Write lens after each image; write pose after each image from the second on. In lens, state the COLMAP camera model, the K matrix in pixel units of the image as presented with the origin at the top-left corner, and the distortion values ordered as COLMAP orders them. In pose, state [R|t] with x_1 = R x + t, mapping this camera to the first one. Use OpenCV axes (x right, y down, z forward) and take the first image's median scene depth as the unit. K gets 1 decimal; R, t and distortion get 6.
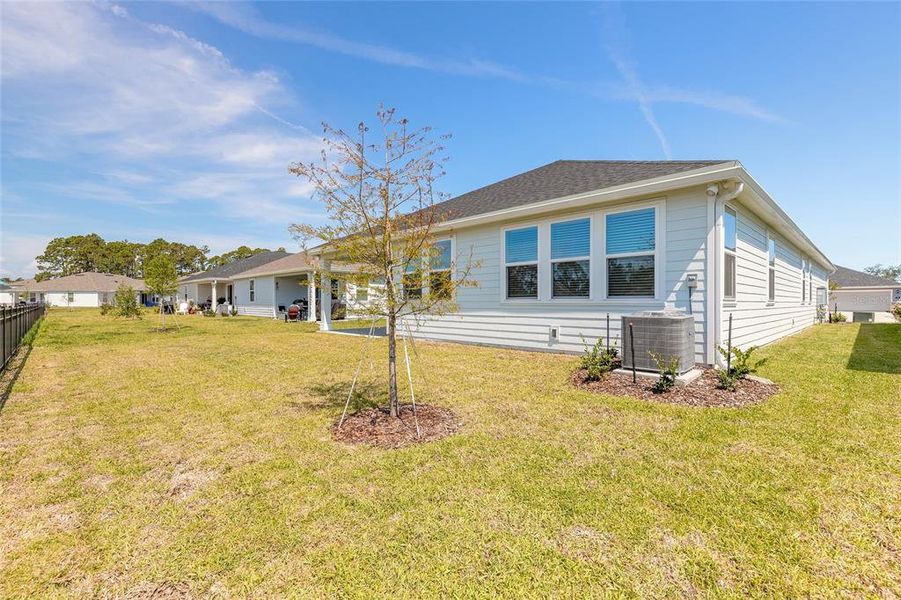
lens RADIAL K [[408.5, 0, 453.9], [0, 408.5, 301.0], [0, 0, 1]] dist [0.013512, -0.001987]
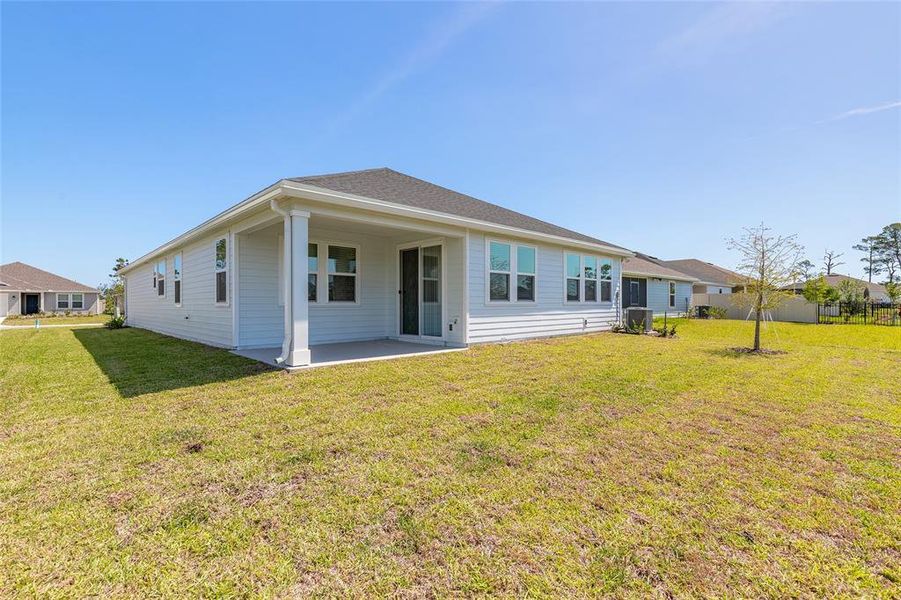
lens RADIAL K [[408.5, 0, 453.4], [0, 408.5, 302.4], [0, 0, 1]] dist [0.013512, -0.001987]
pose [[0.023260, -0.006298, 0.999710, -1.397105], [-0.005520, 0.999964, 0.006428, -0.010643], [-0.999714, -0.005668, 0.023224, 1.452078]]
